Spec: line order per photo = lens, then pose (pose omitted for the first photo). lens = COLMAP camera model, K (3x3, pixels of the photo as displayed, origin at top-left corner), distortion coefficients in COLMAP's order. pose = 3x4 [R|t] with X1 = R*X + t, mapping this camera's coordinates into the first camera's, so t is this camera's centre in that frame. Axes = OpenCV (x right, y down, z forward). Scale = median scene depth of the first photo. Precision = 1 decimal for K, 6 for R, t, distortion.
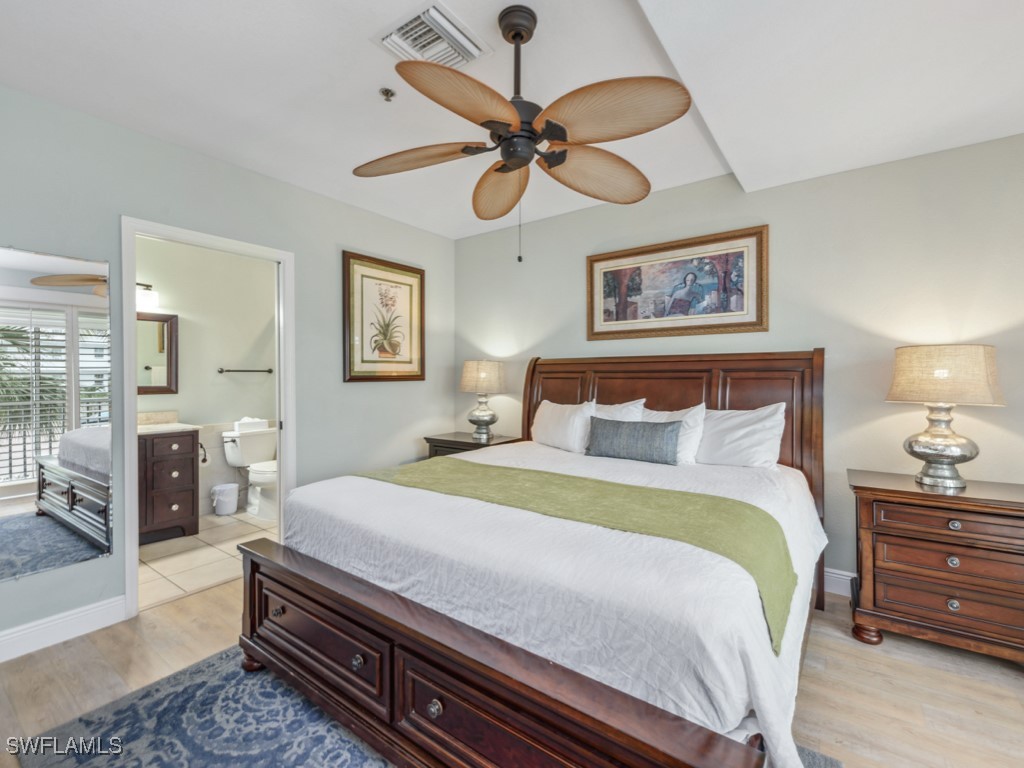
lens RADIAL K [[459.1, 0, 507.0], [0, 459.1, 380.2], [0, 0, 1]] dist [0.015690, -0.004203]
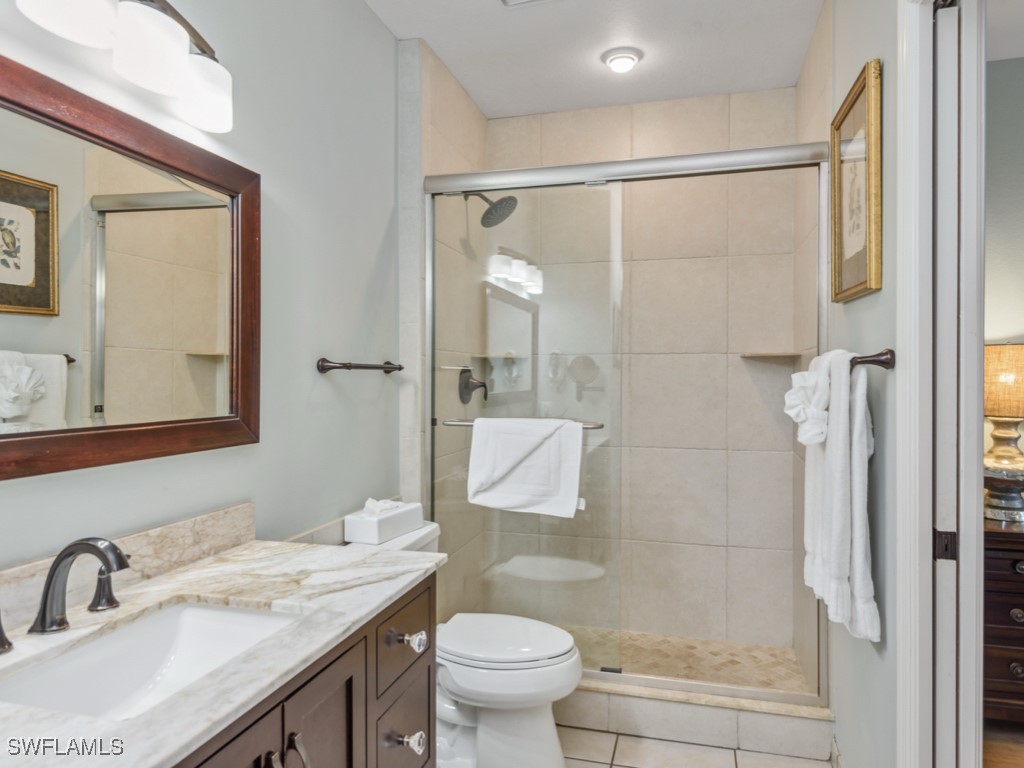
lens RADIAL K [[694.0, 0, 521.8], [0, 694.0, 389.1], [0, 0, 1]] dist [0.003267, 0.001120]
pose [[0.929633, -0.005565, 0.368445, -0.918908], [0.005523, 0.999984, 0.001168, -0.004519], [-0.368446, 0.000950, 0.929649, 0.673304]]
